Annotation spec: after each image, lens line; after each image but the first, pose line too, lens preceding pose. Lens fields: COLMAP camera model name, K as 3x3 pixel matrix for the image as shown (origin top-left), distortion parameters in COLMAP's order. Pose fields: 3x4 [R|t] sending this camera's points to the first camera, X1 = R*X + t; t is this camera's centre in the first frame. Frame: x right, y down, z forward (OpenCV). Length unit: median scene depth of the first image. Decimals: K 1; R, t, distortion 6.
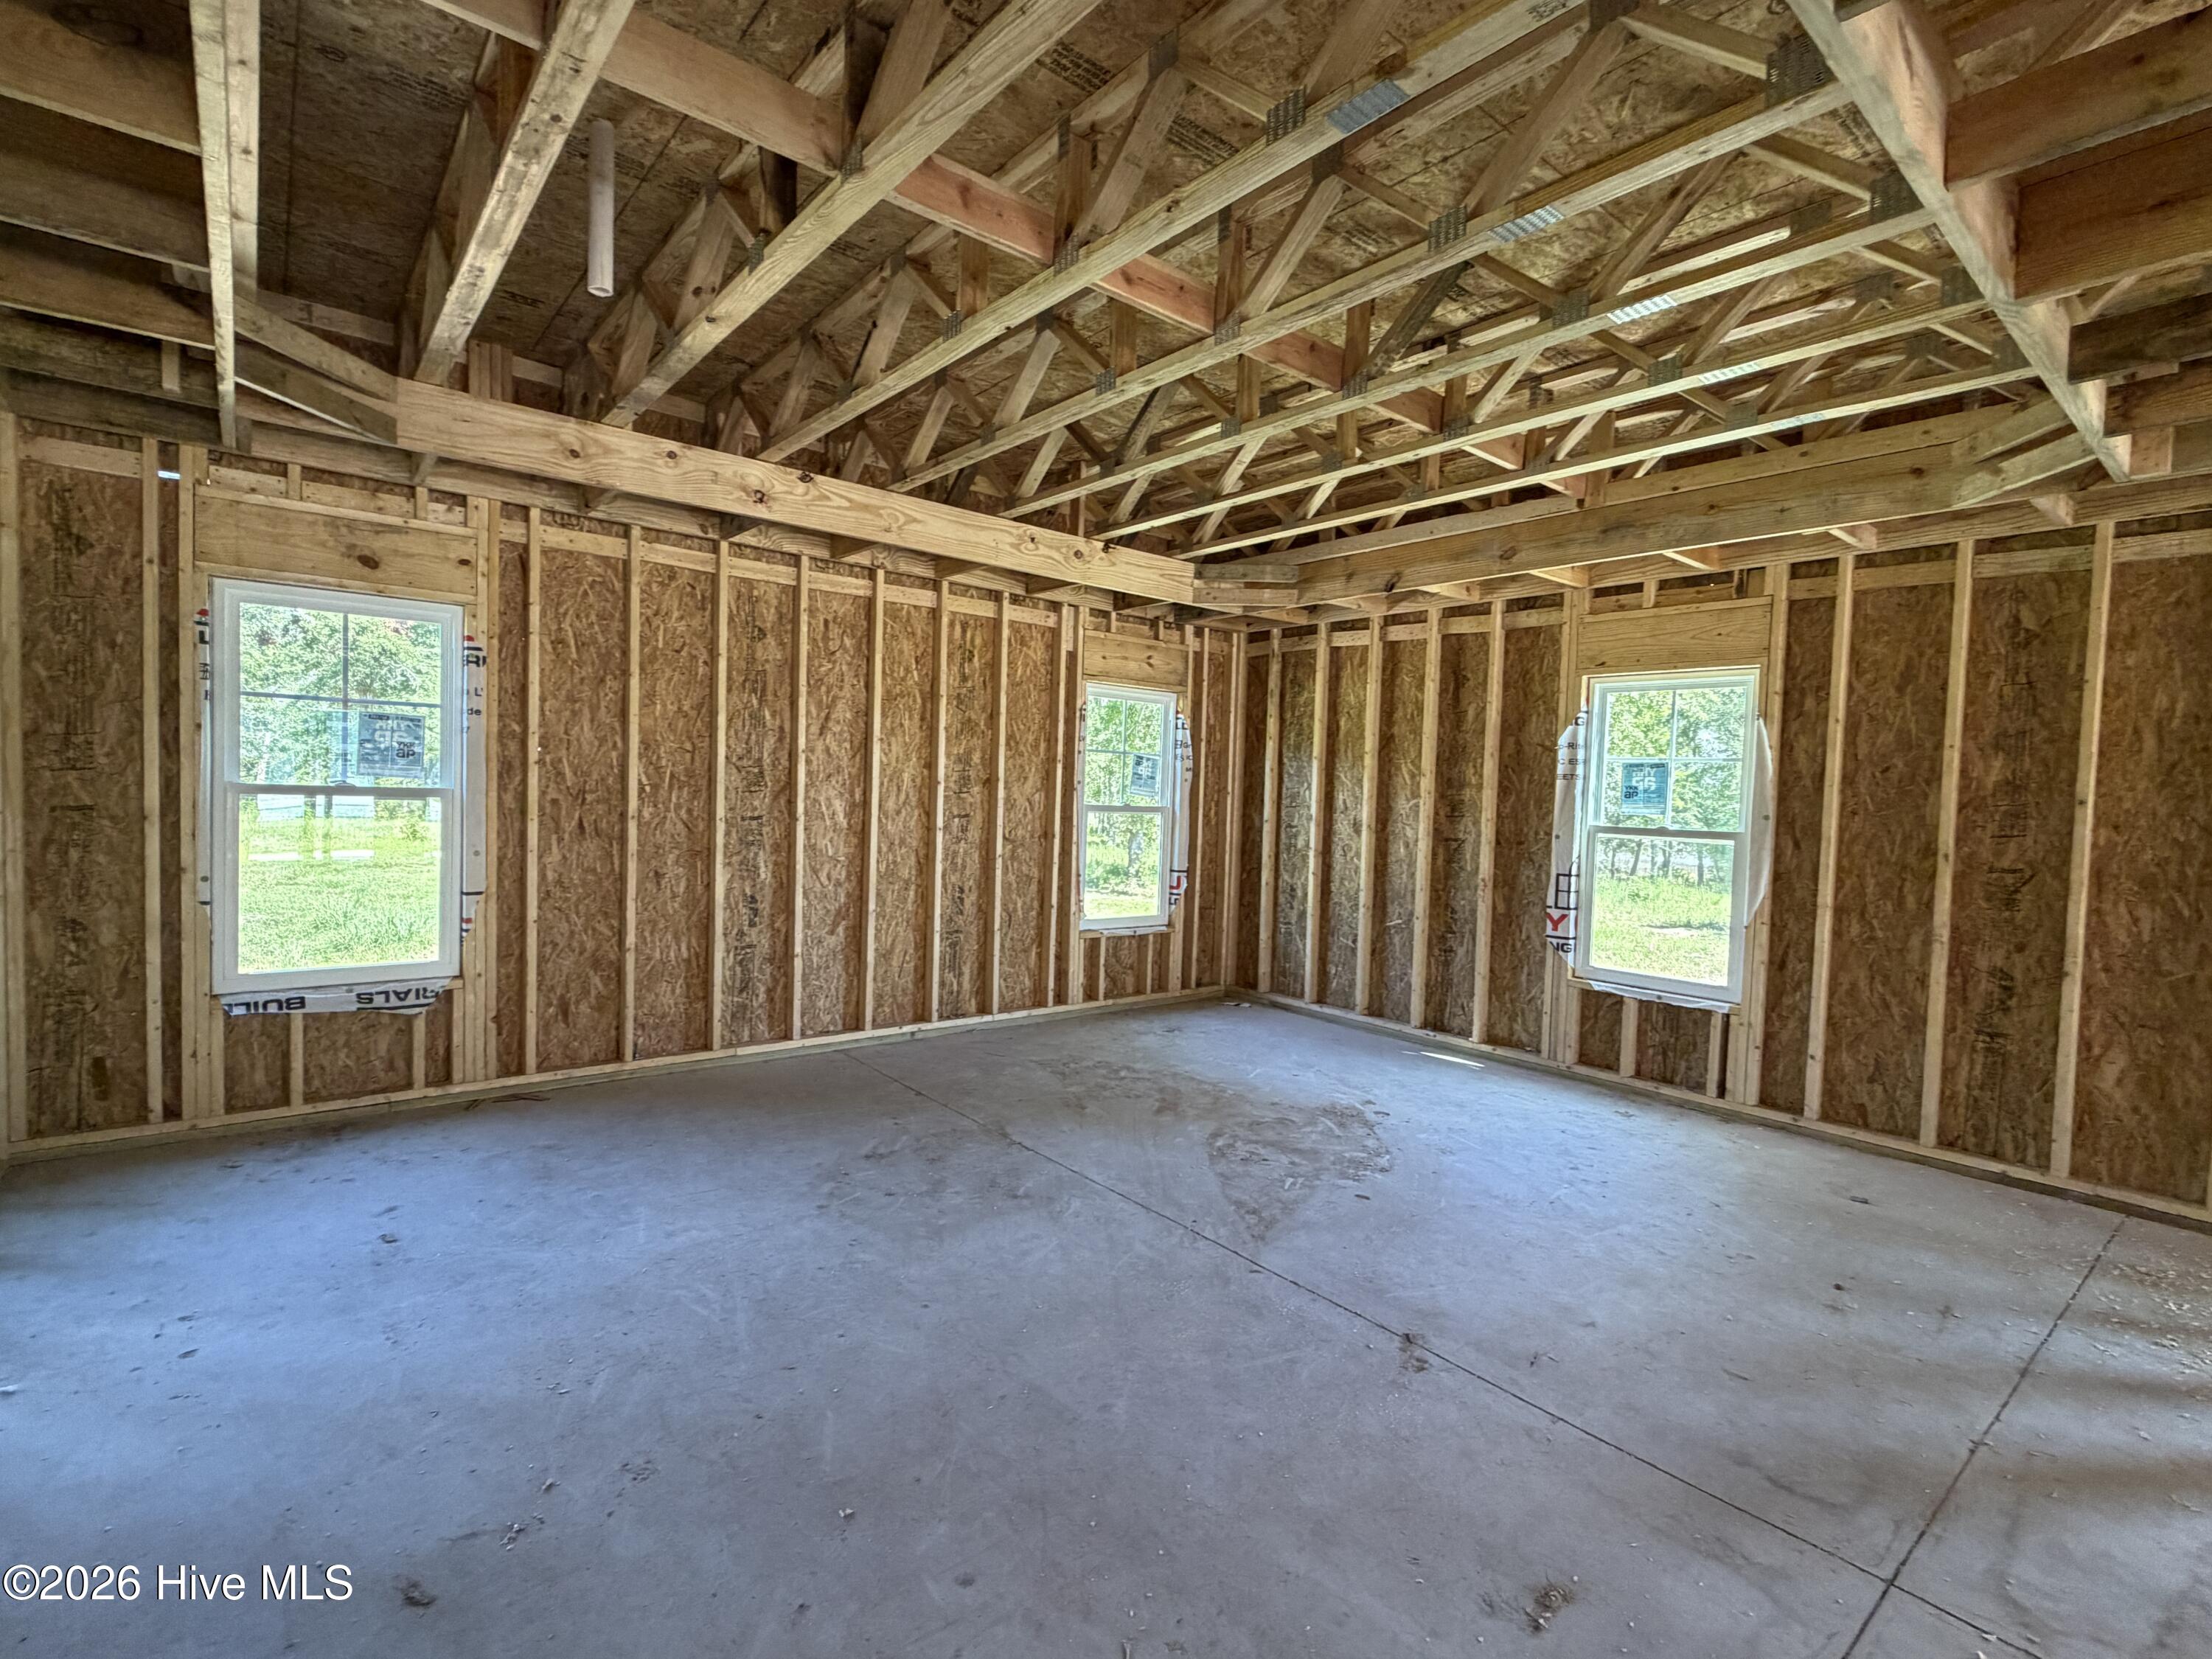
lens RADIAL K [[1034.8, 0, 1101.3], [0, 1034.8, 830.5], [0, 0, 1]] dist [0.000767, -0.000090]
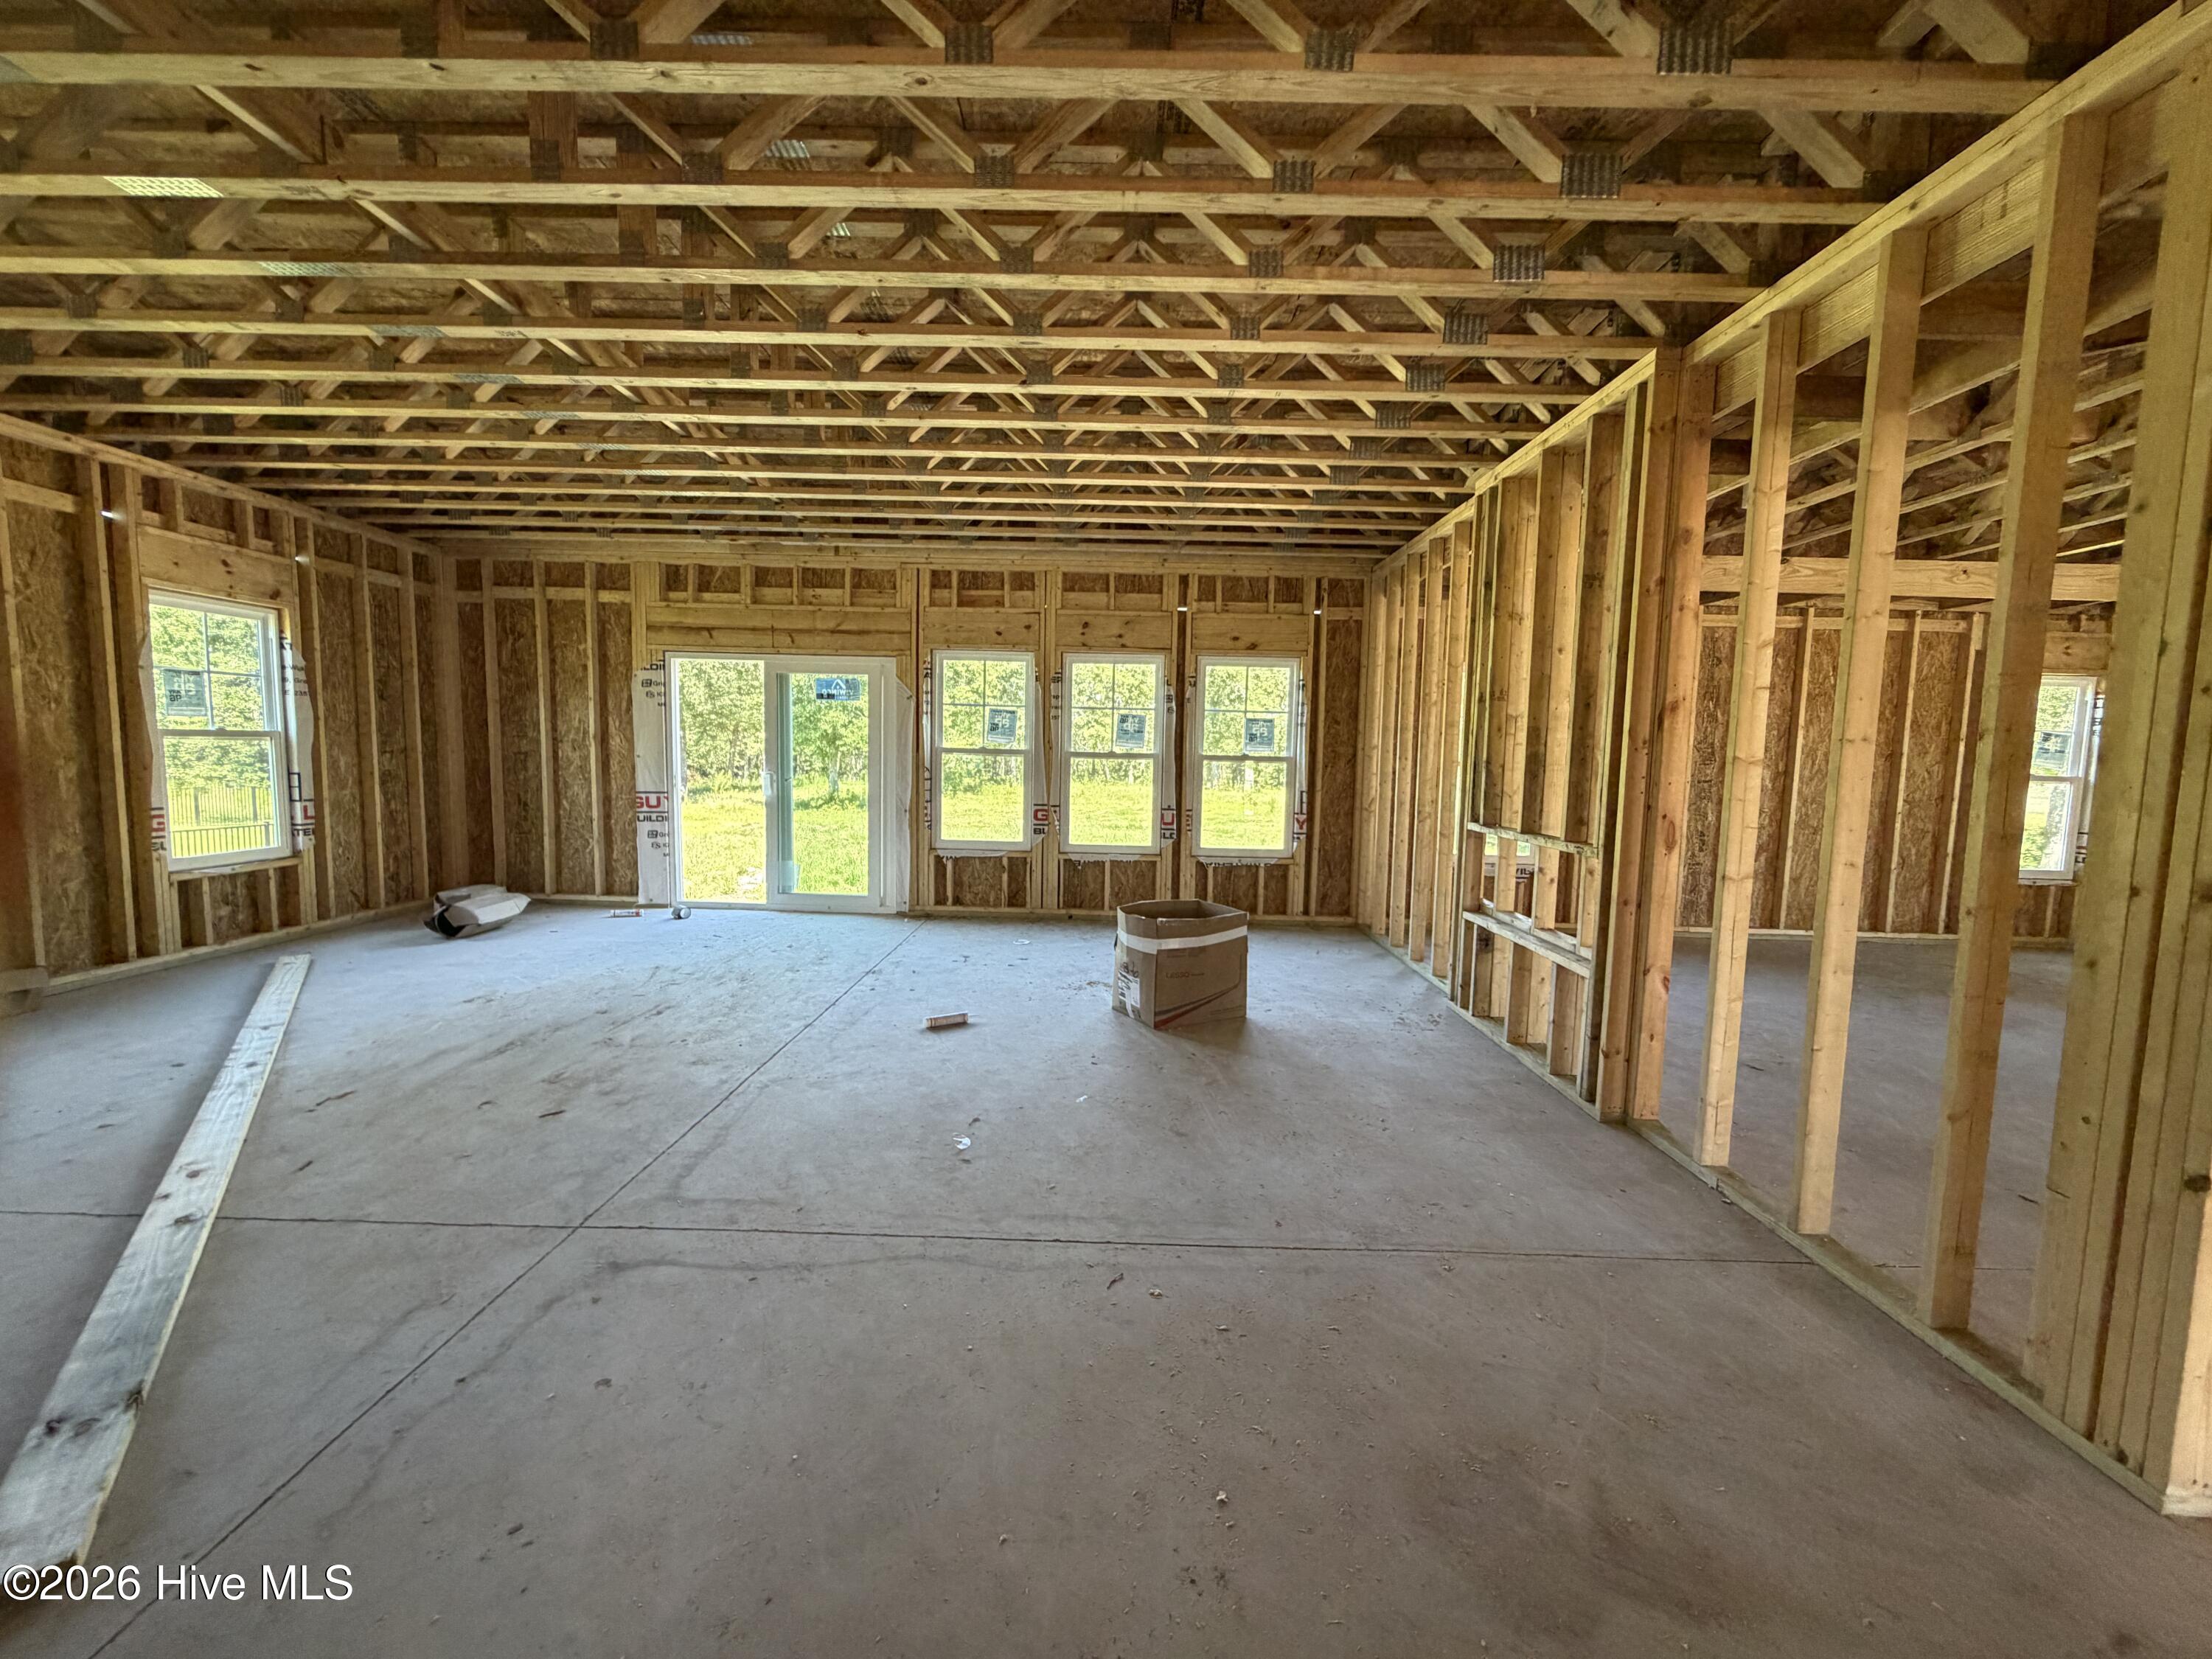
lens RADIAL K [[886.7, 0, 1104.7], [0, 886.7, 830.5], [0, 0, 1]] dist [0.002055, 0.000368]
pose [[0.763743, 0.039804, -0.644292, -0.141601], [-0.022458, 0.999131, 0.035104, 0.030115], [0.645130, -0.012341, 0.763973, -0.514343]]
